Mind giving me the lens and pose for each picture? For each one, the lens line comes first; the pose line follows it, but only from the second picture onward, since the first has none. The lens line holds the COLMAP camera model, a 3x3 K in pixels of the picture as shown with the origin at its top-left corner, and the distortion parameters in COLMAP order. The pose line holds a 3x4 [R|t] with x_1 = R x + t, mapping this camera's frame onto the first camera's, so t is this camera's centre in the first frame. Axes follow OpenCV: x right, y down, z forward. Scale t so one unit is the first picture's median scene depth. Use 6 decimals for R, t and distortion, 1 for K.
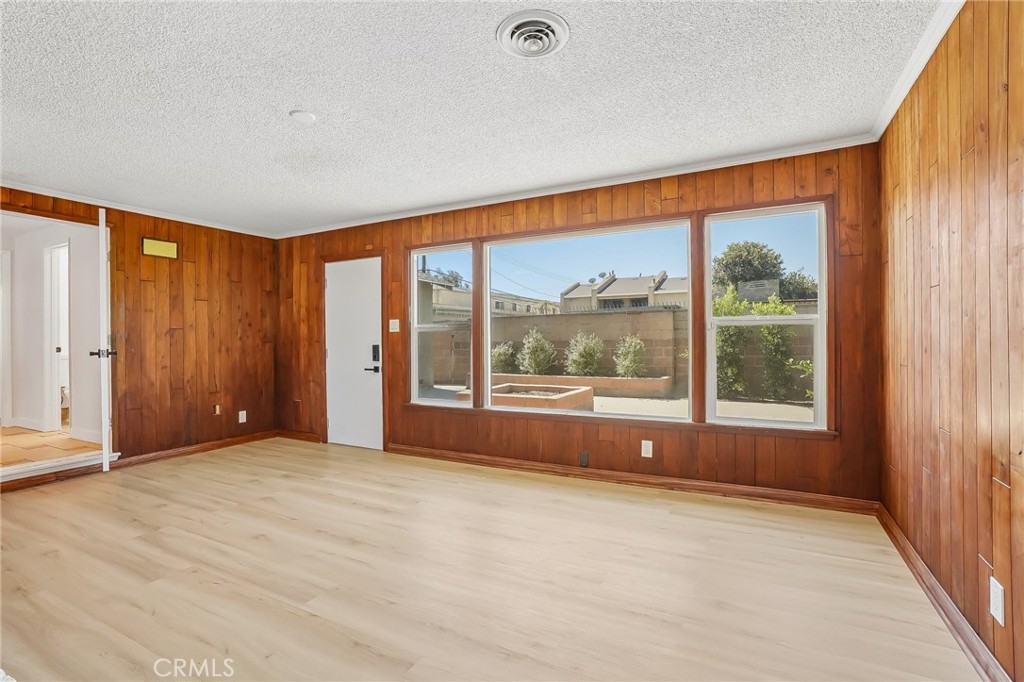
lens RADIAL K [[488.4, 0, 497.4], [0, 488.4, 318.4], [0, 0, 1]] dist [-0.015550, 0.016933]
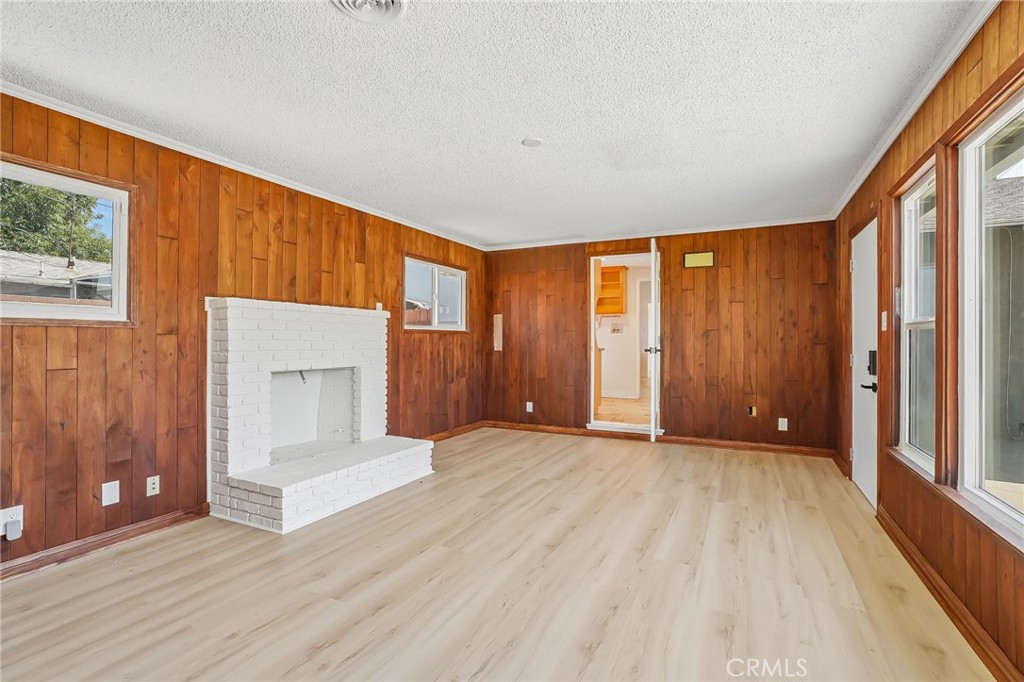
lens RADIAL K [[474.7, 0, 511.6], [0, 474.7, 325.5], [0, 0, 1]] dist [-0.051372, 0.016029]
pose [[0.039230, -0.021388, -0.999001, 0.400847], [0.037255, 0.999107, -0.019927, 0.016033], [0.998535, -0.036436, 0.039992, 0.536975]]
